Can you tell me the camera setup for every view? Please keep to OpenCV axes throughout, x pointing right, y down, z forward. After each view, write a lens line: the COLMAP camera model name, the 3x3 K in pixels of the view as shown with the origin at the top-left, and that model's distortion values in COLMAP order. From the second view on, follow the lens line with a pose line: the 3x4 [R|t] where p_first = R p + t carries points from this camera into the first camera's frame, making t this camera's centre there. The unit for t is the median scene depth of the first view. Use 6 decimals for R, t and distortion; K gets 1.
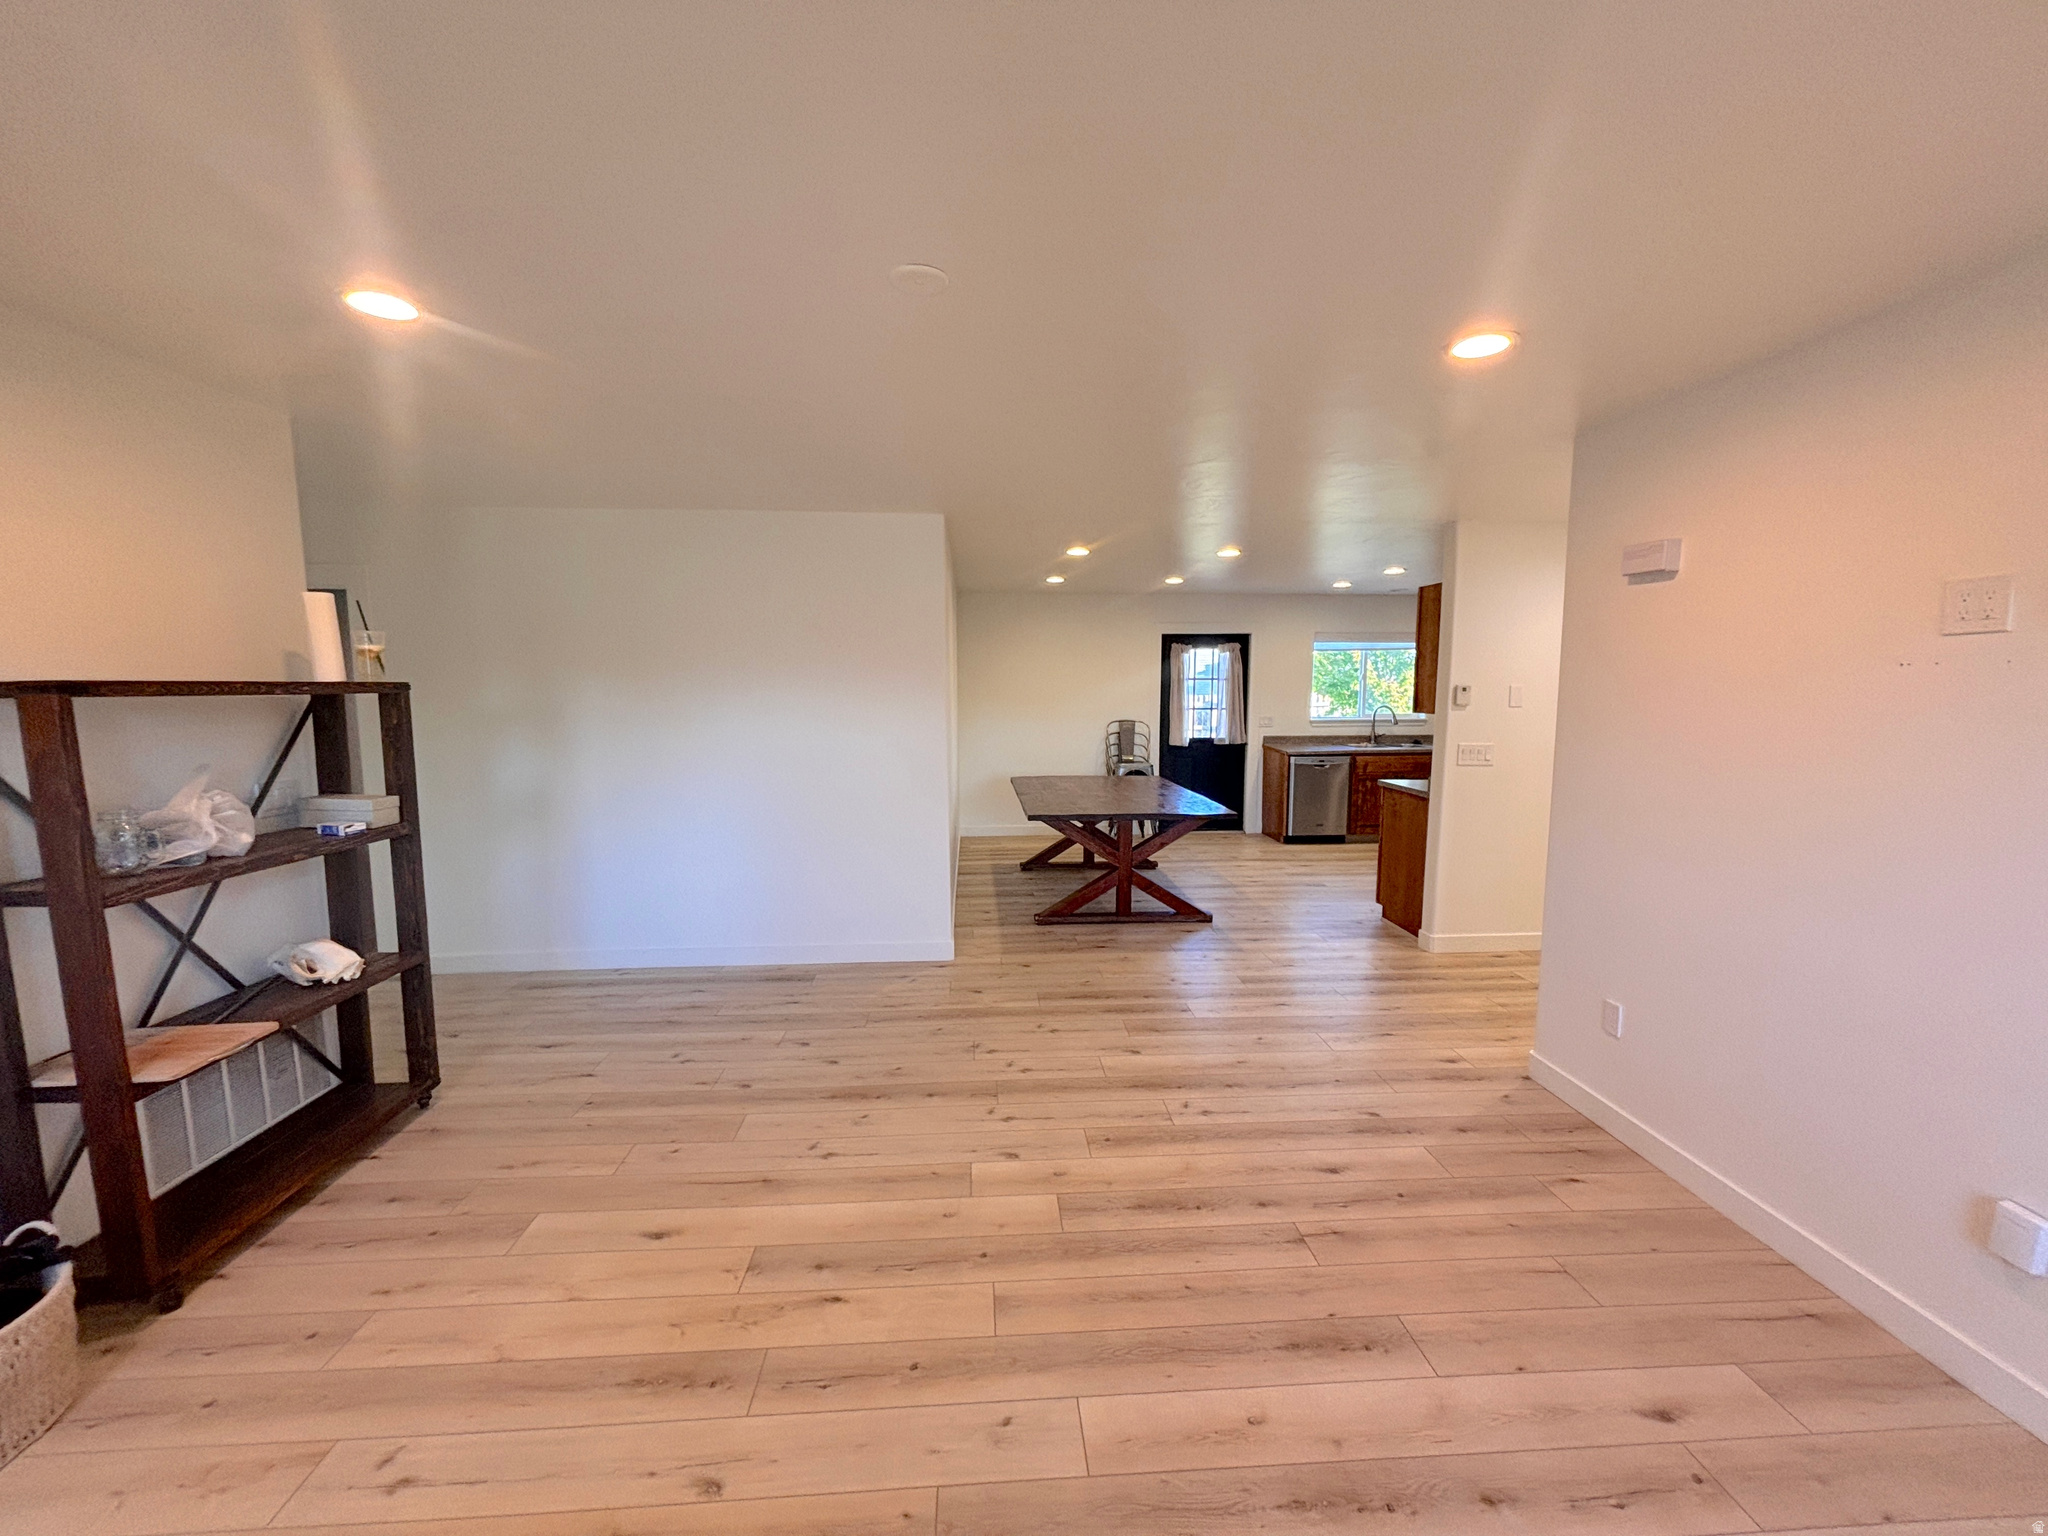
lens RADIAL K [[820.1, 0, 1021.6], [0, 820.1, 770.9], [0, 0, 1]] dist [0.003237, -0.001886]
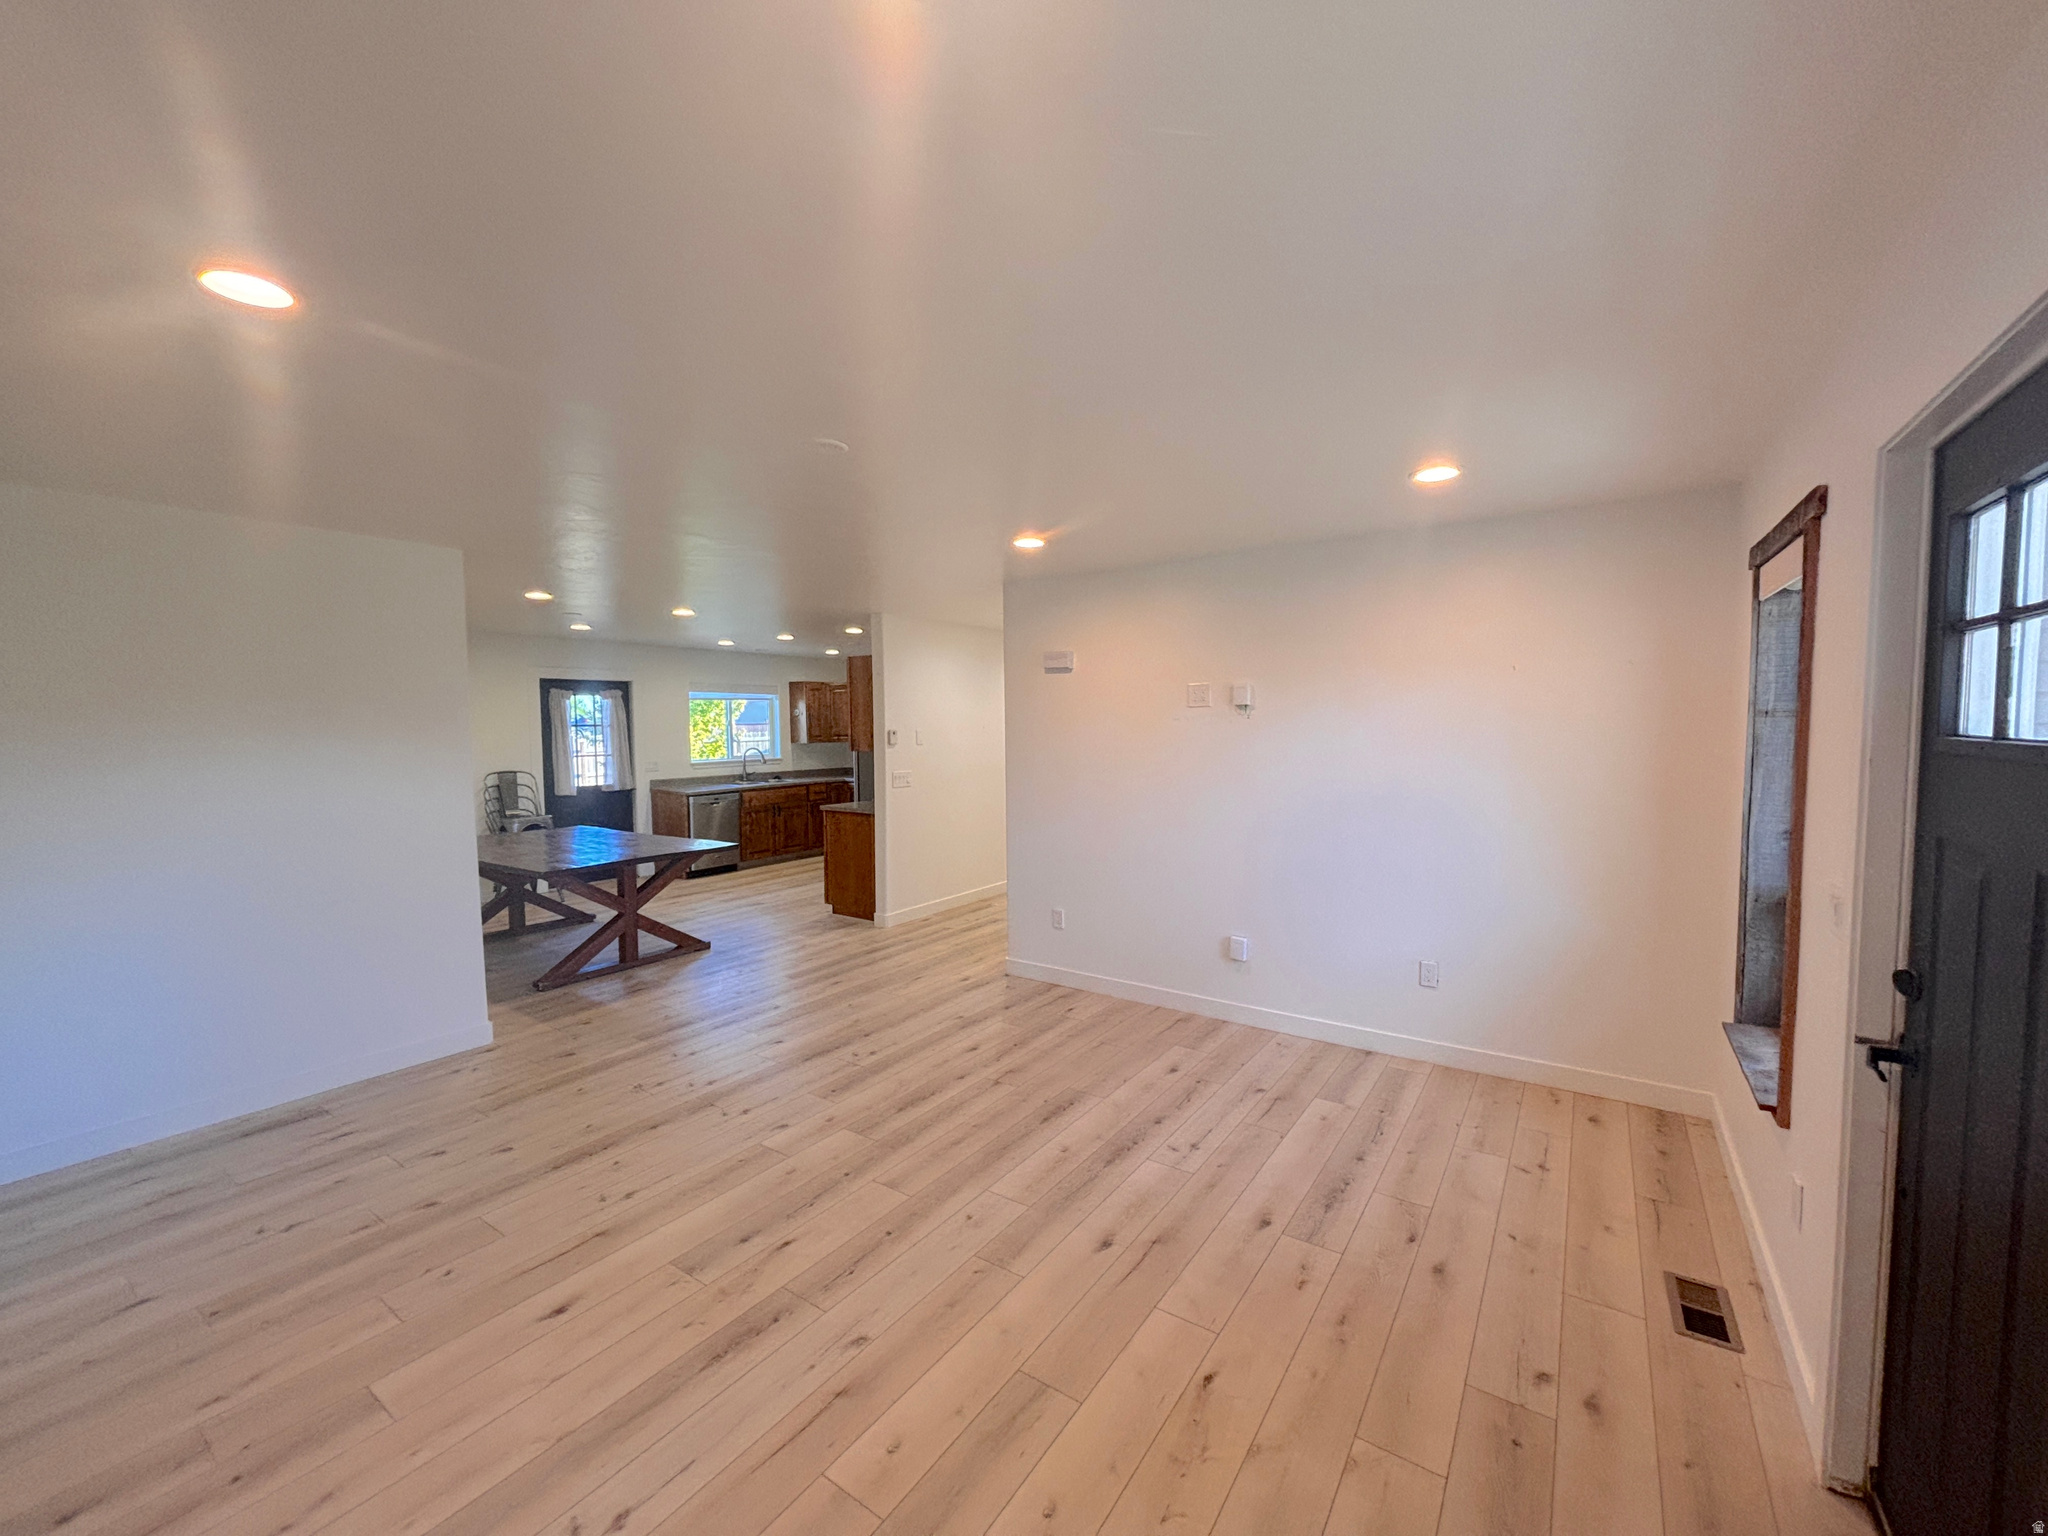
lens RADIAL K [[820.1, 0, 1020.6], [0, 820.1, 770.3], [0, 0, 1]] dist [0.003237, -0.001886]
pose [[0.627442, -0.049973, 0.777058, -0.415969], [0.091258, 0.995781, -0.009647, -0.003387], [-0.773298, 0.076966, 0.629355, -0.037007]]
